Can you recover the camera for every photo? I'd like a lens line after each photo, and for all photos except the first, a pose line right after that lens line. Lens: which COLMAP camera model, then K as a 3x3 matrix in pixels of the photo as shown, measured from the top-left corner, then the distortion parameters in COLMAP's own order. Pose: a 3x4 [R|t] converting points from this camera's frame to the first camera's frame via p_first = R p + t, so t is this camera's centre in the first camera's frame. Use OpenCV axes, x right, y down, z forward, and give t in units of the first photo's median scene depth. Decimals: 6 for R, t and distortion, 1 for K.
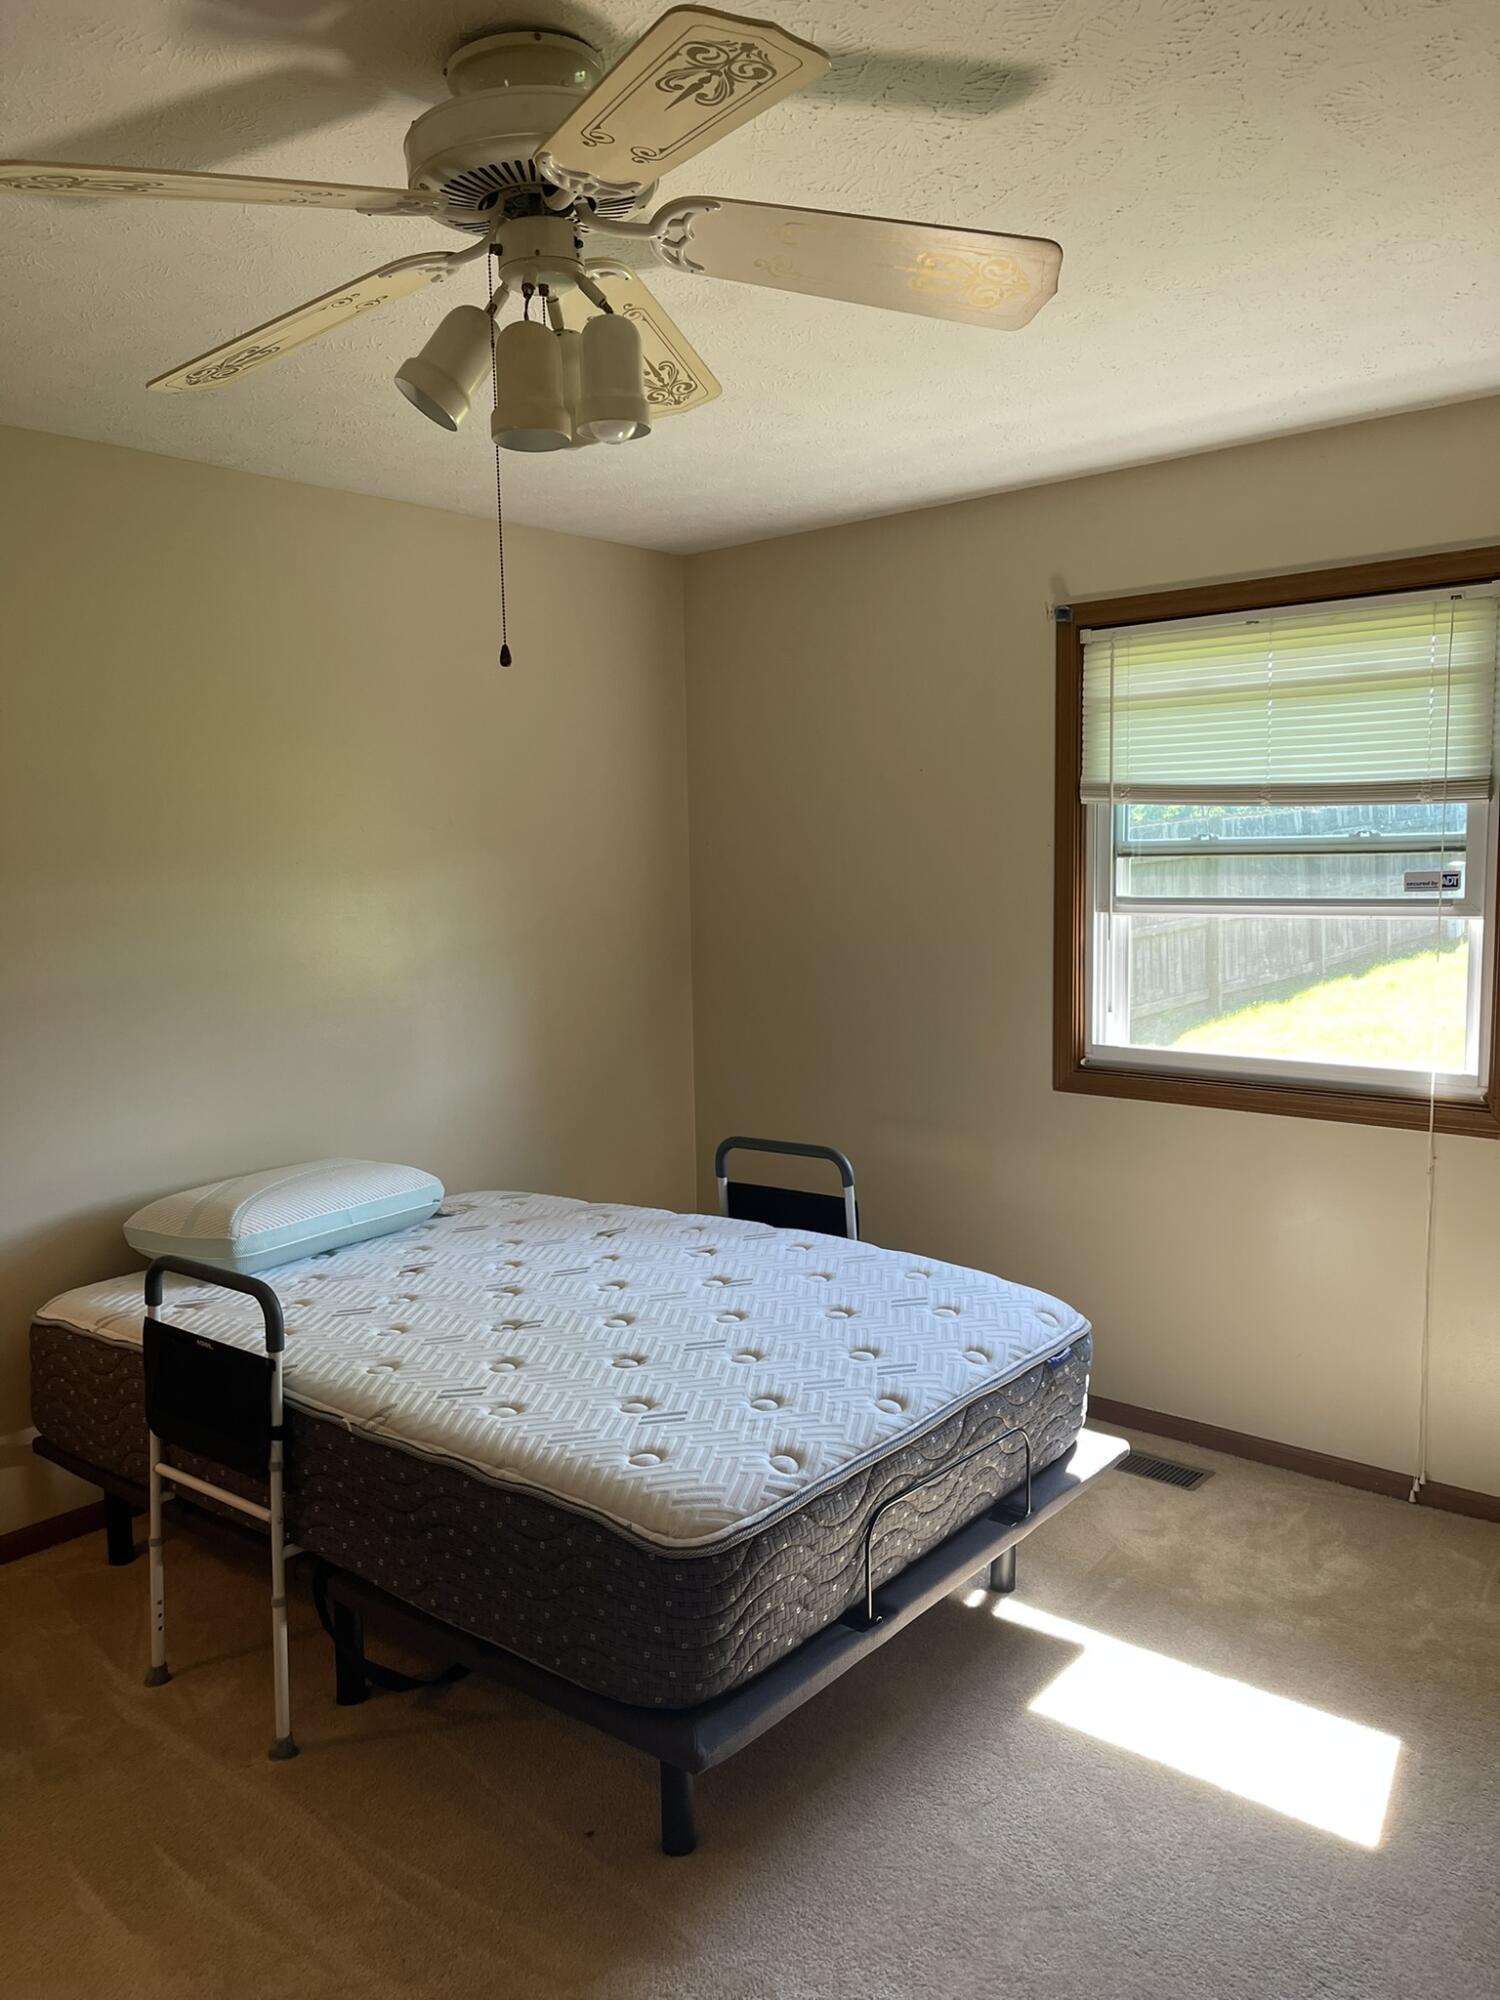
lens RADIAL K [[1504.0, 0, 750.6], [0, 1504.0, 995.8], [0, 0, 1]] dist [0.029057, -0.046184]
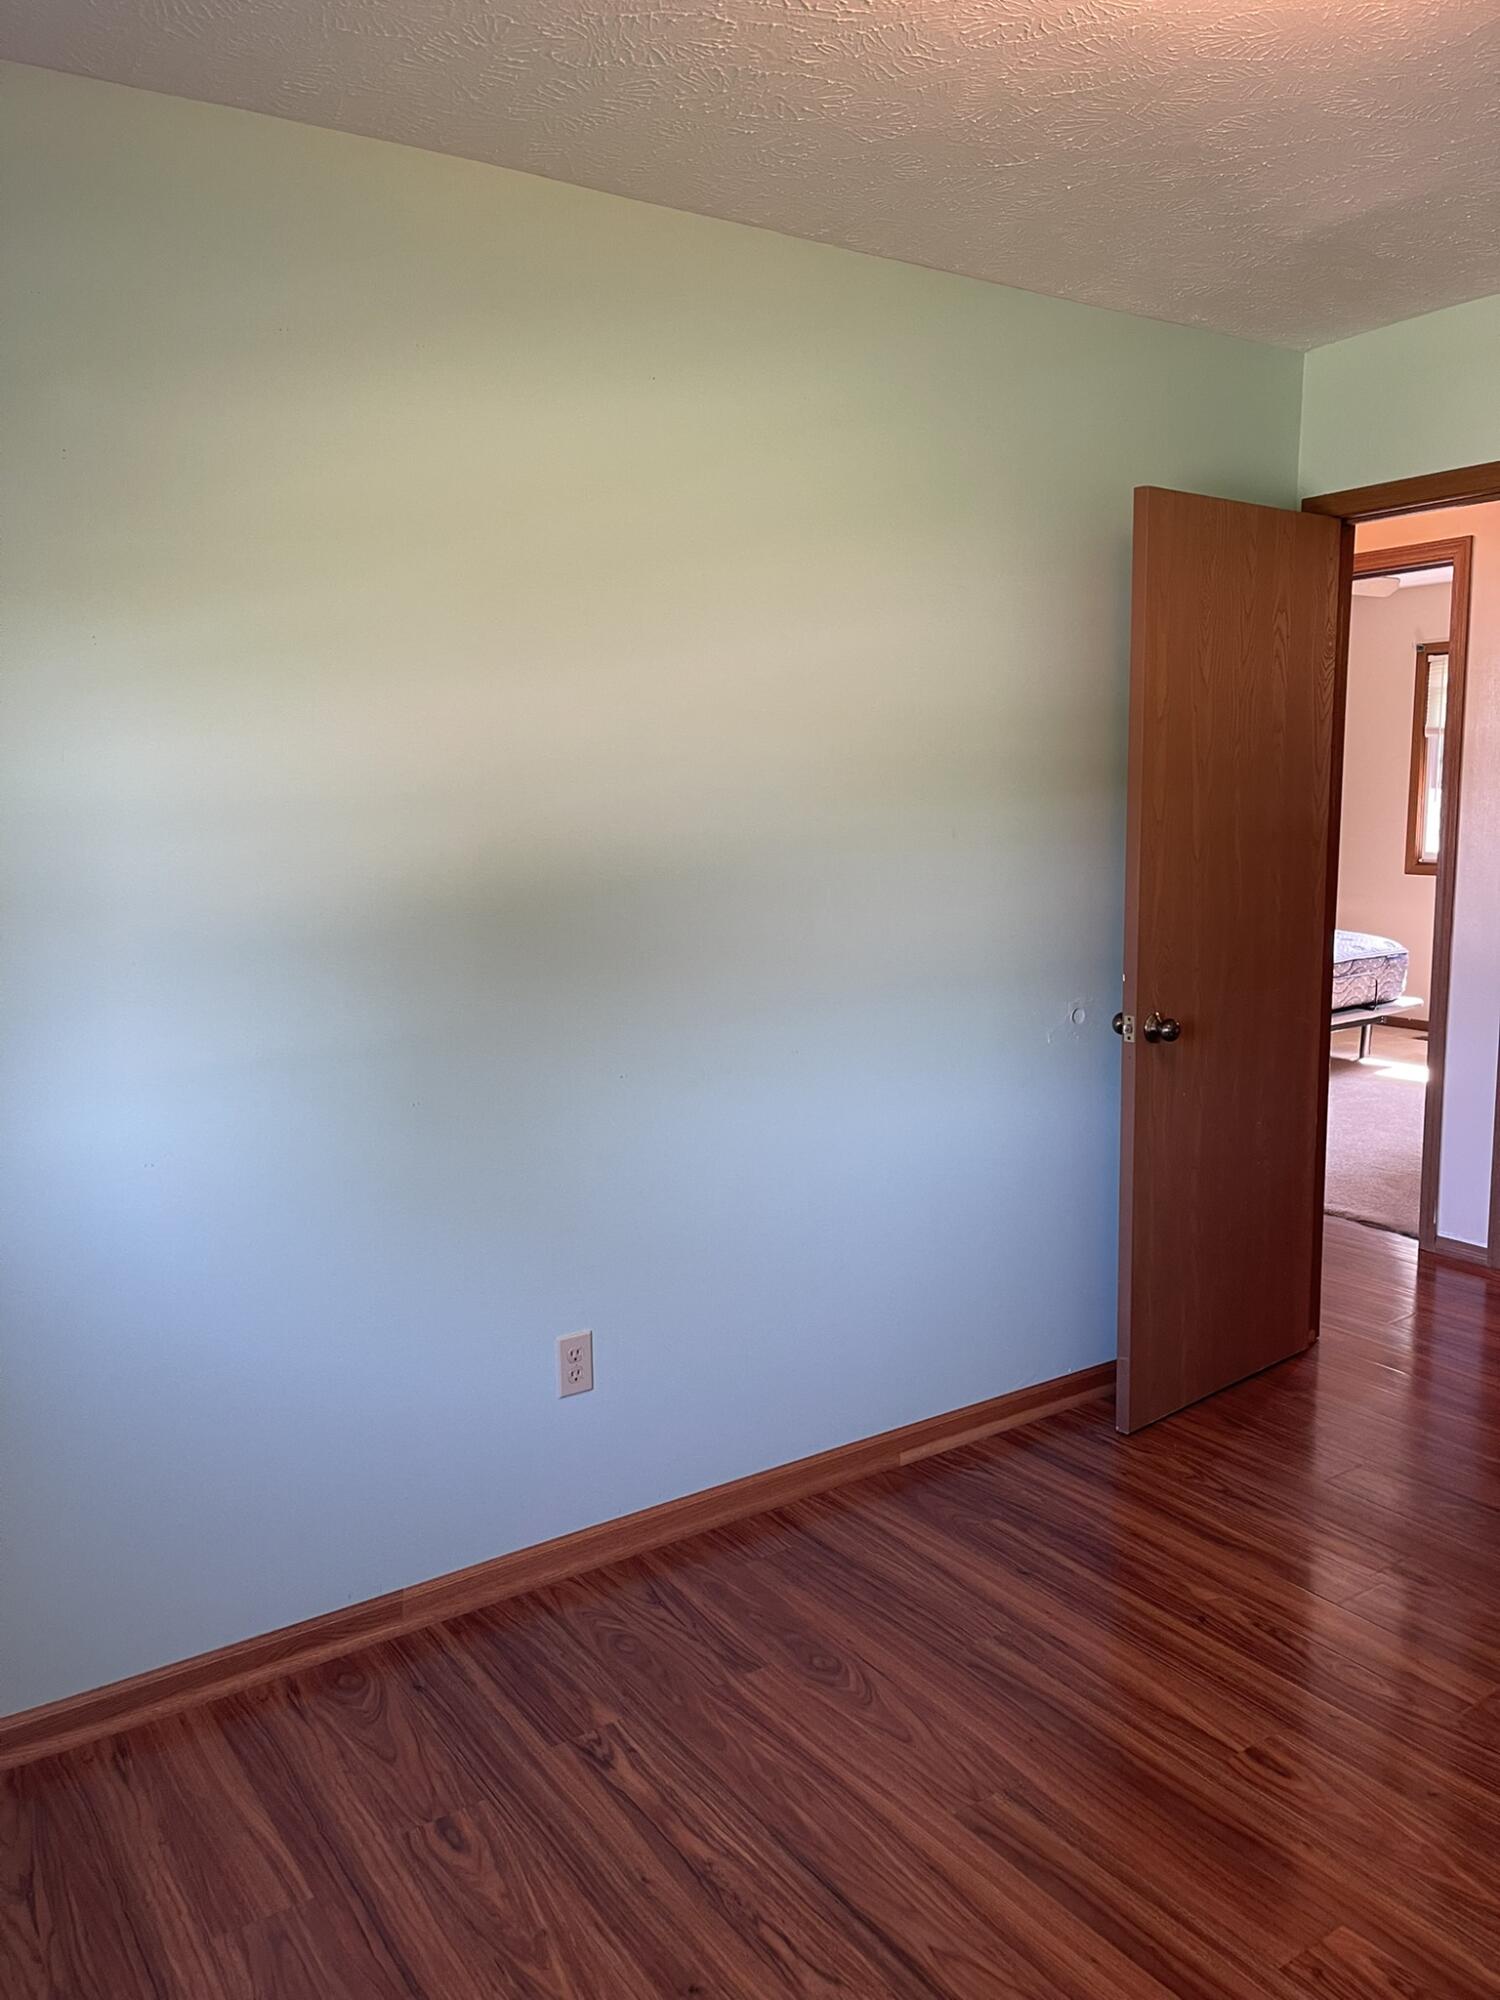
lens RADIAL K [[1504.0, 0, 747.4], [0, 1504.0, 997.5], [0, 0, 1]] dist [0.029057, -0.046184]
pose [[0.965948, 0.046034, -0.254609, -0.149422], [-0.040648, 0.998825, 0.026380, 0.228692], [0.255524, -0.015133, 0.966684, -1.349115]]
